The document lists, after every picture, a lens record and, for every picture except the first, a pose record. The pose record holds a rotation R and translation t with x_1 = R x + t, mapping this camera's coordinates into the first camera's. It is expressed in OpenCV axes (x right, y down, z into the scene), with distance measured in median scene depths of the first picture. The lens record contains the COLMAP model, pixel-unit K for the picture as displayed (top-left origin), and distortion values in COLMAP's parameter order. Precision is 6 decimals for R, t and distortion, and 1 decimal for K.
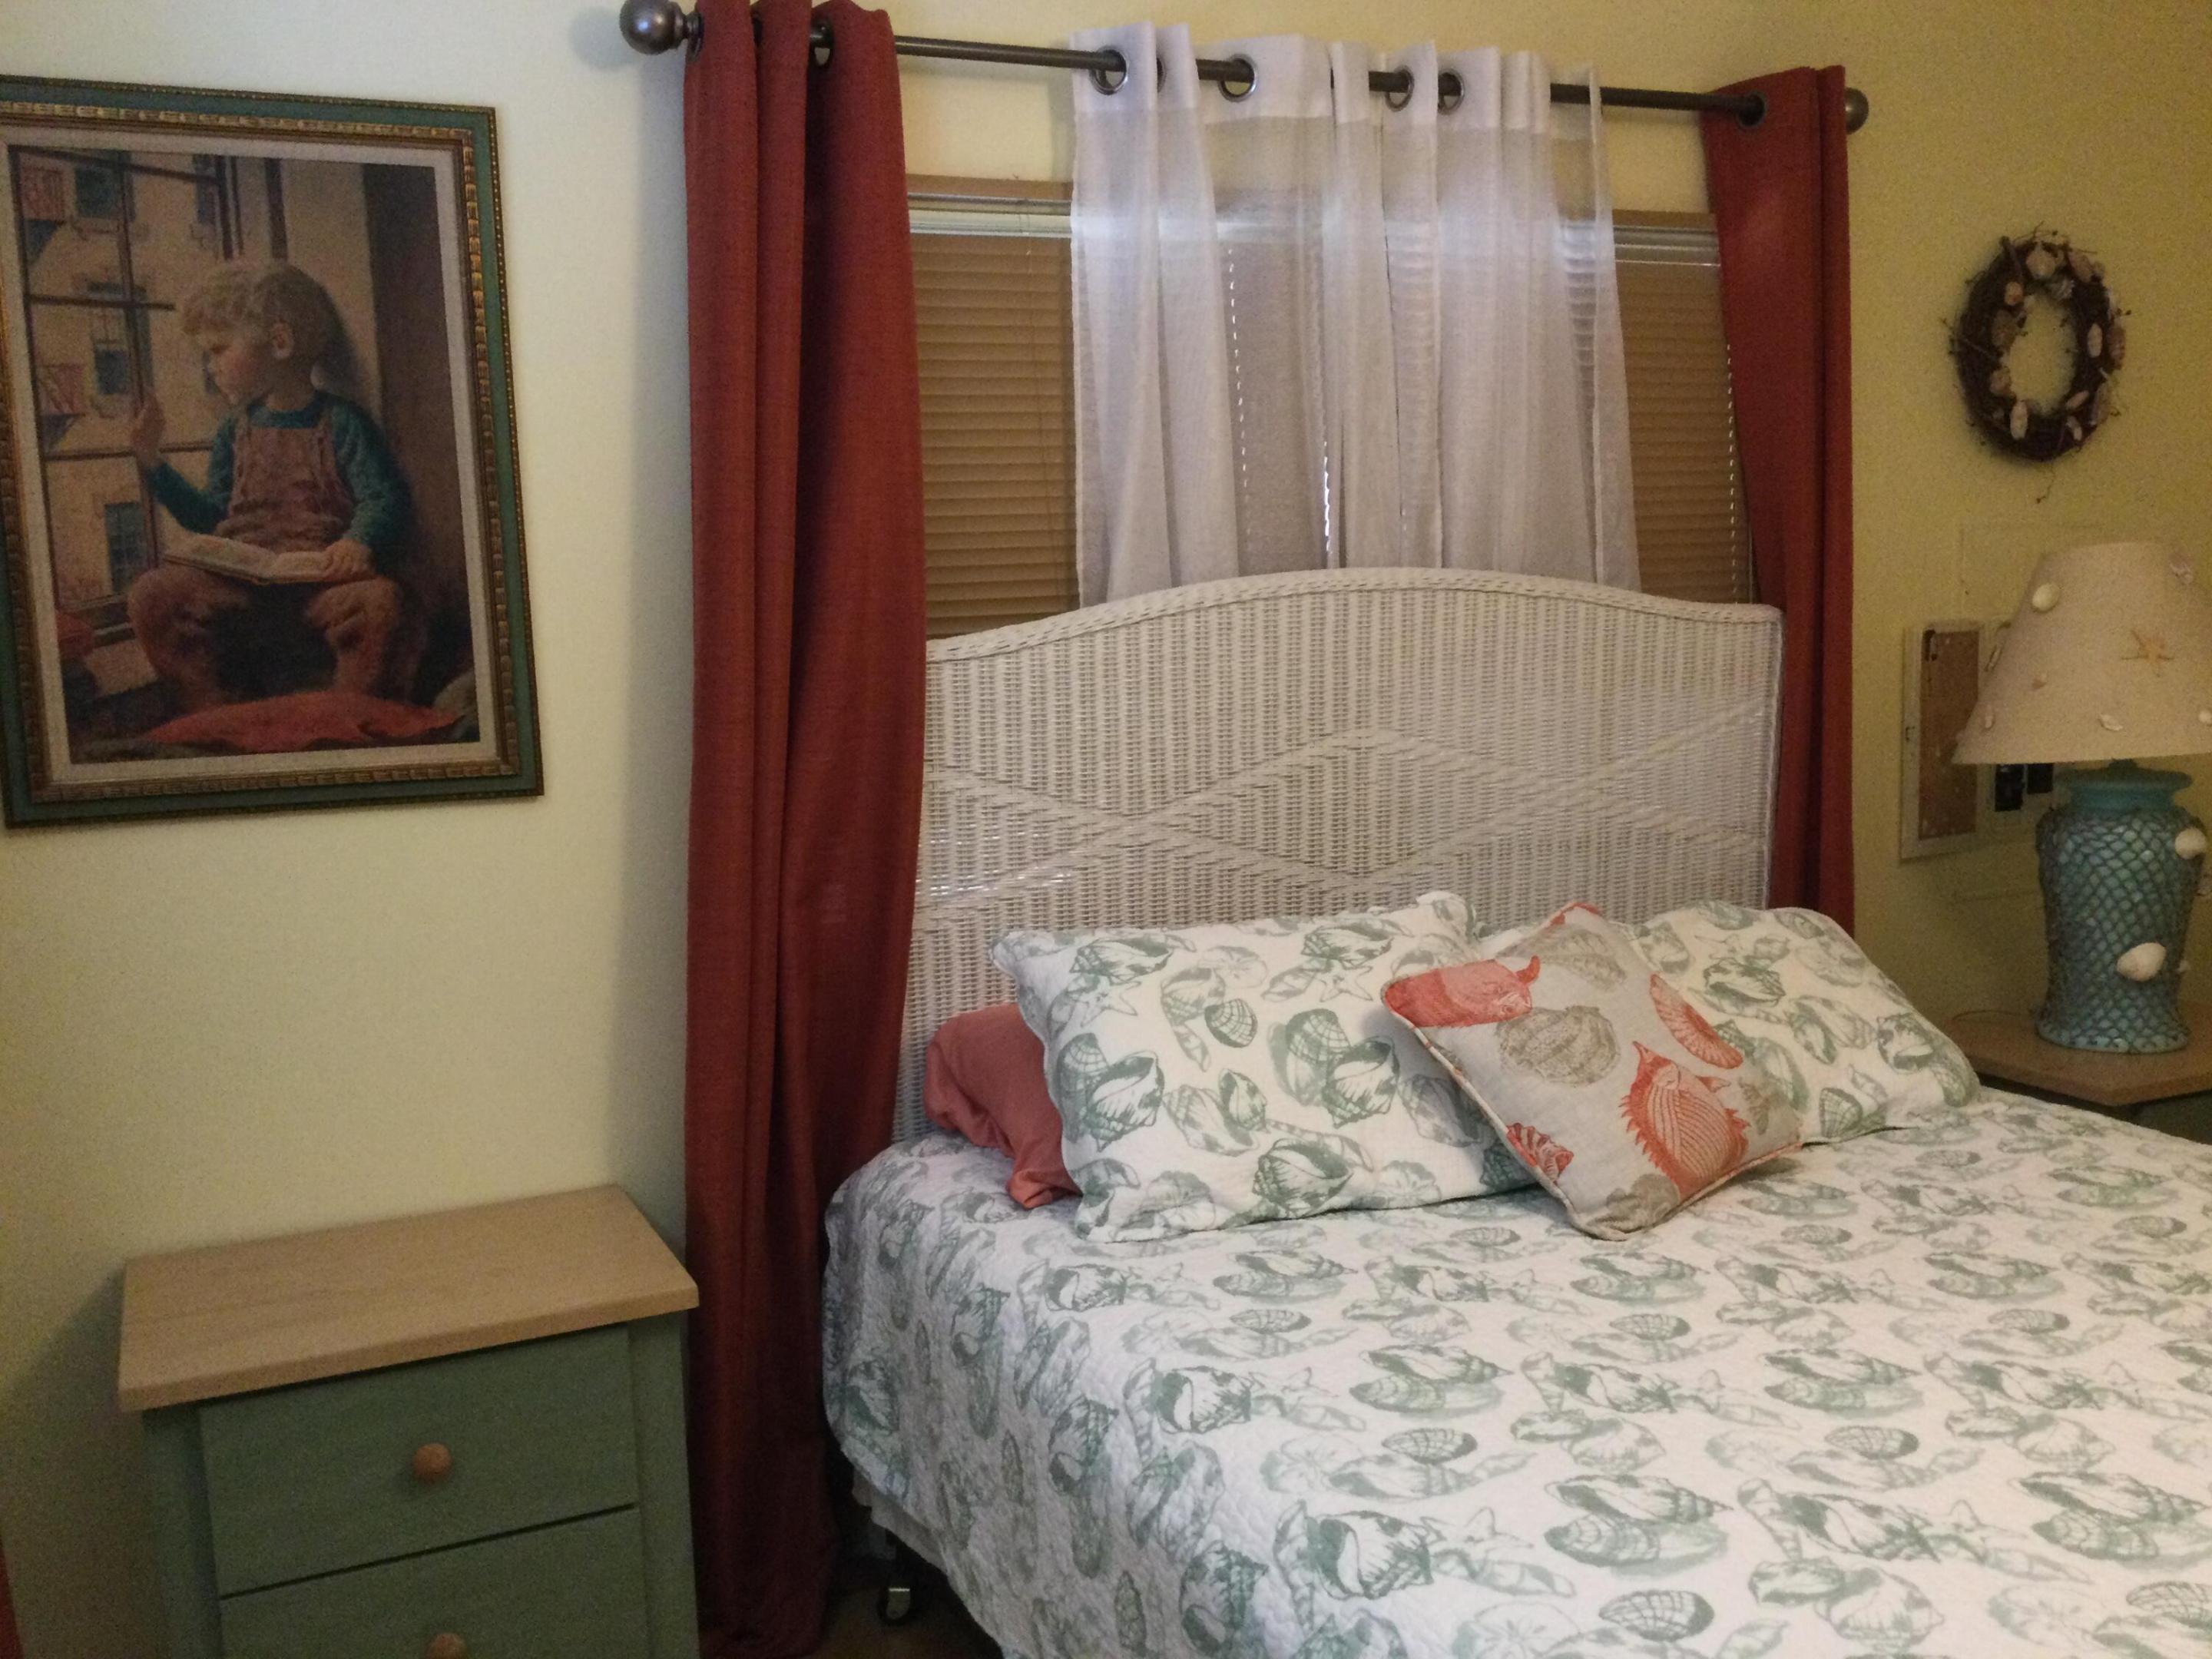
lens RADIAL K [[2007.4, 0, 1094.6], [0, 2007.4, 876.6], [0, 0, 1]] dist [0.117475, -0.254642]
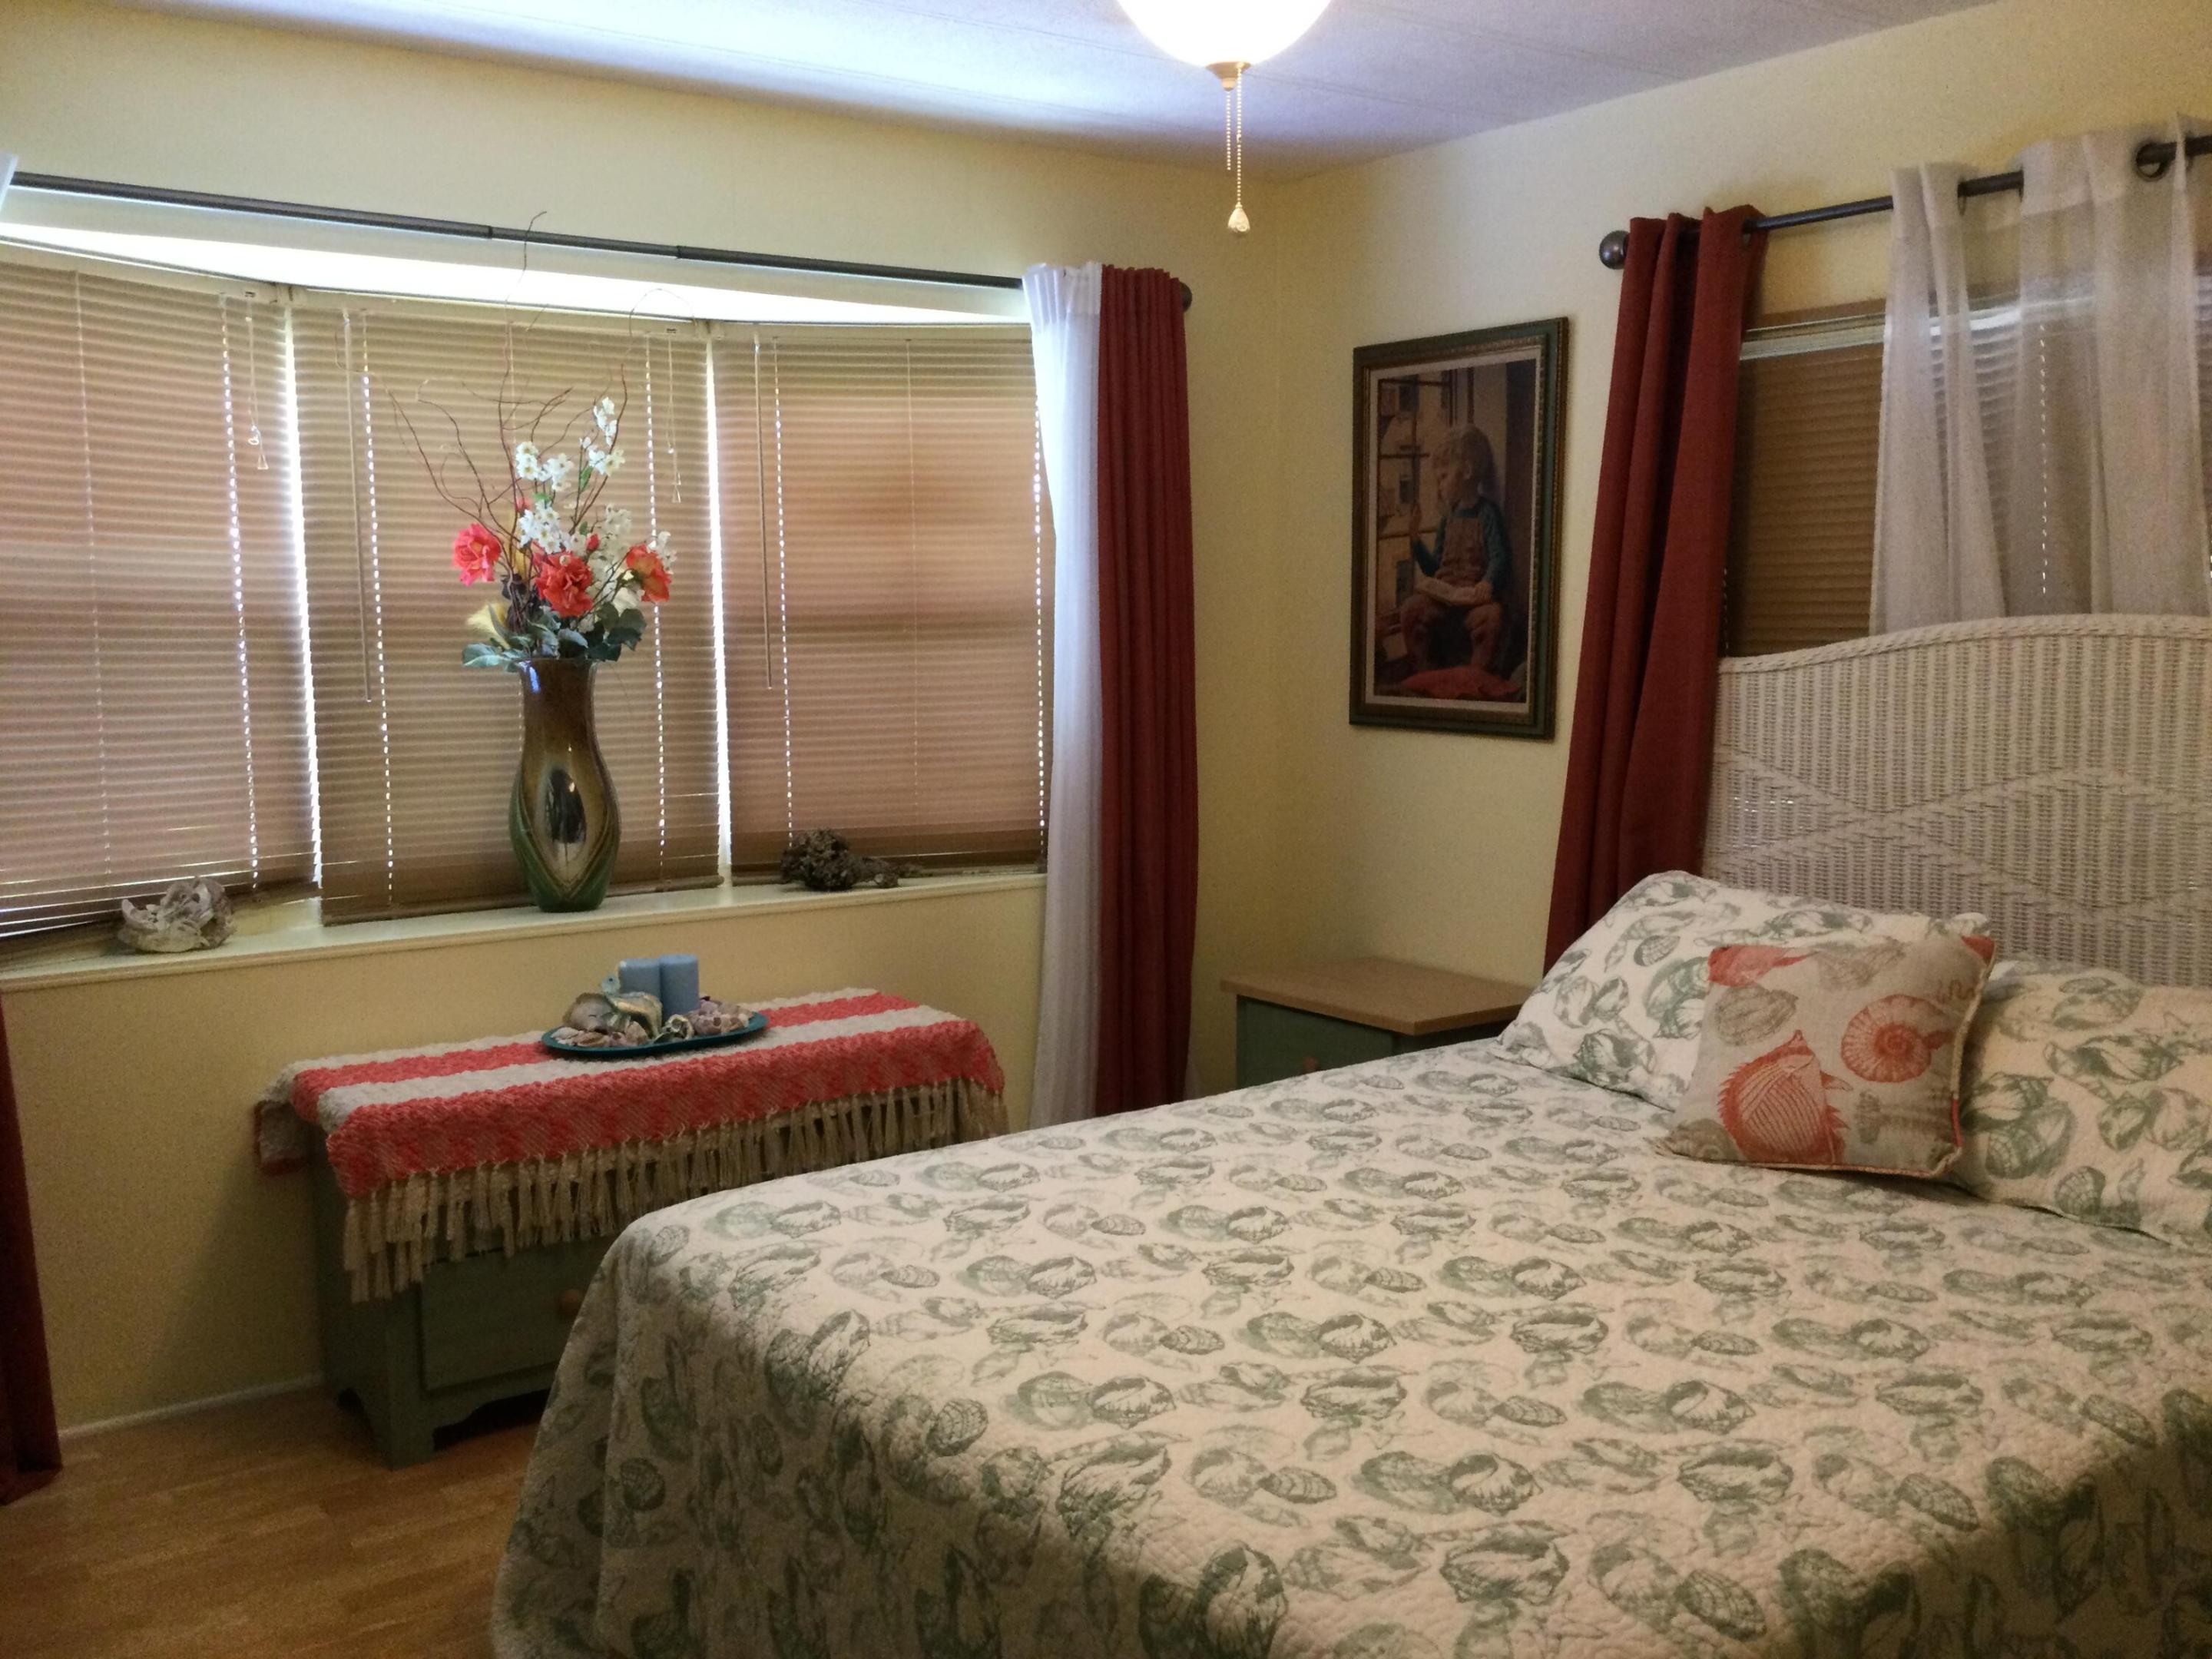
lens RADIAL K [[2007.4, 0, 1094.6], [0, 2007.4, 876.6], [0, 0, 1]] dist [0.117475, -0.254642]
pose [[0.190406, 0.162391, -0.968181, 1.159682], [-0.145362, 0.980016, 0.135788, -0.093436], [0.970884, 0.114882, 0.210206, 0.306836]]
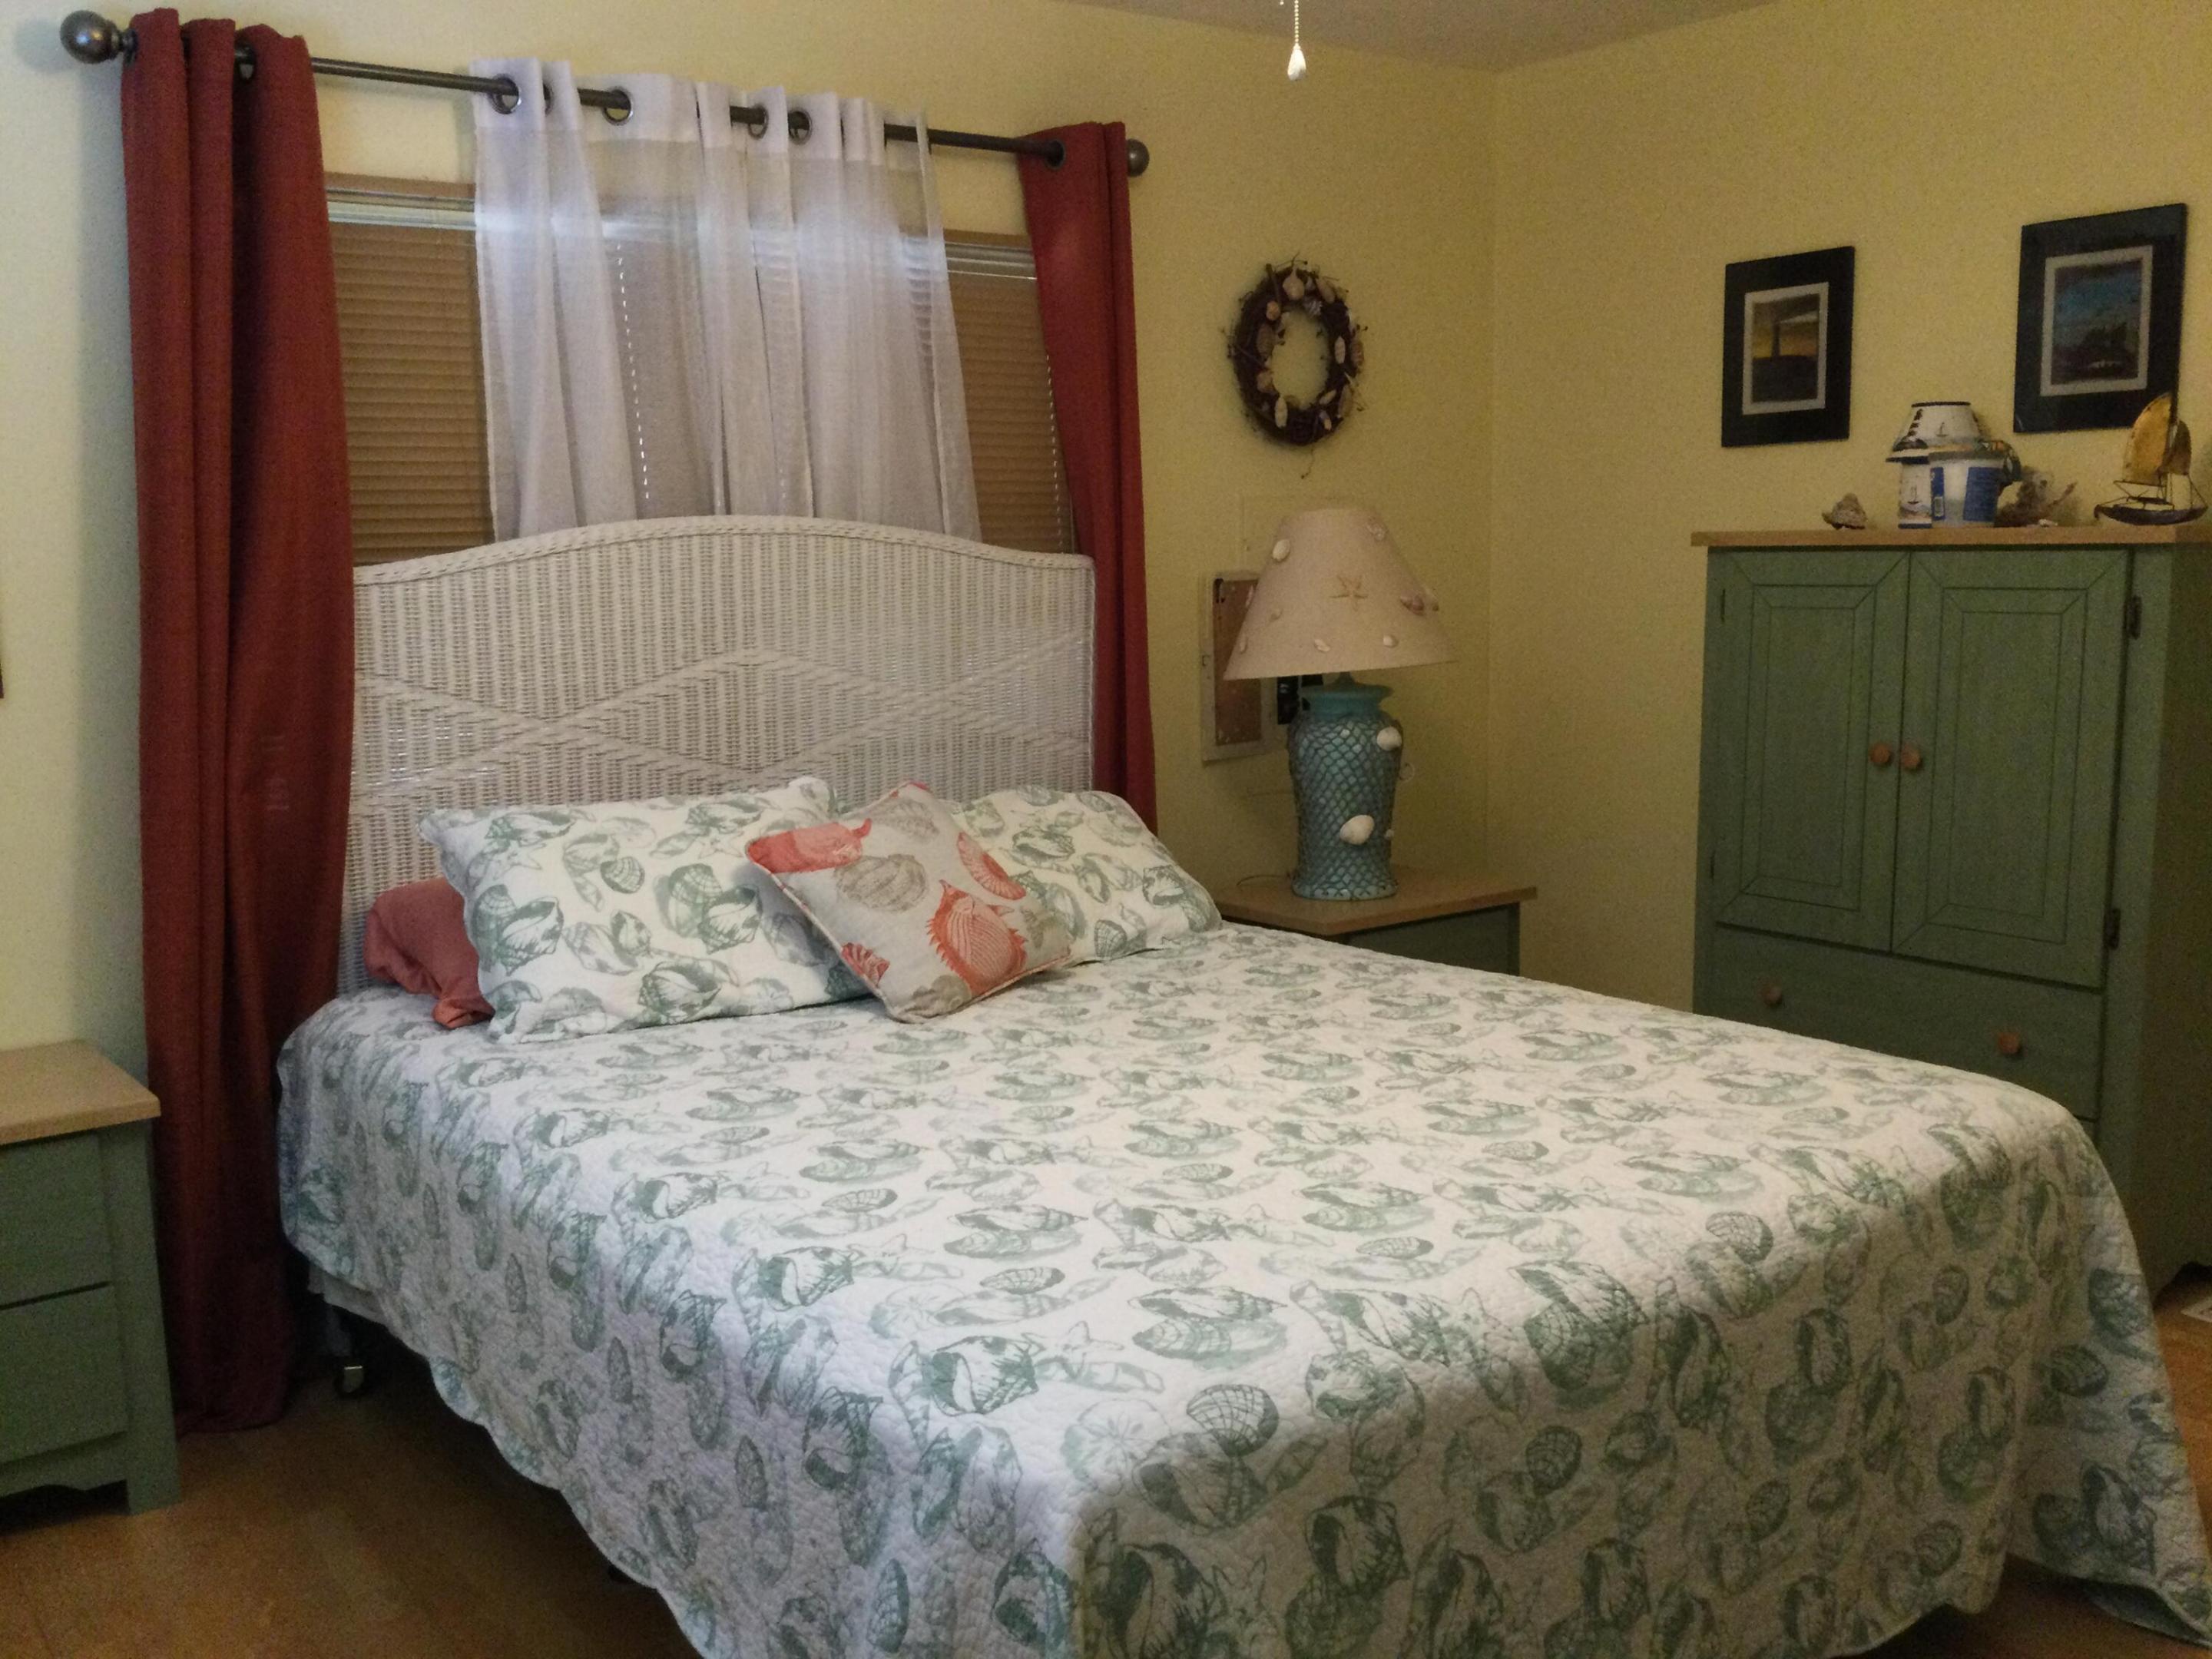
lens RADIAL K [[2024.4, 0, 1120.0], [0, 2024.4, 875.9], [0, 0, 1]] dist [0.119194, -0.226154]
pose [[0.970770, -0.025816, 0.238619, 0.058787], [0.023183, 0.999636, 0.013835, 0.056026], [-0.238890, -0.007898, 0.971015, -0.265333]]
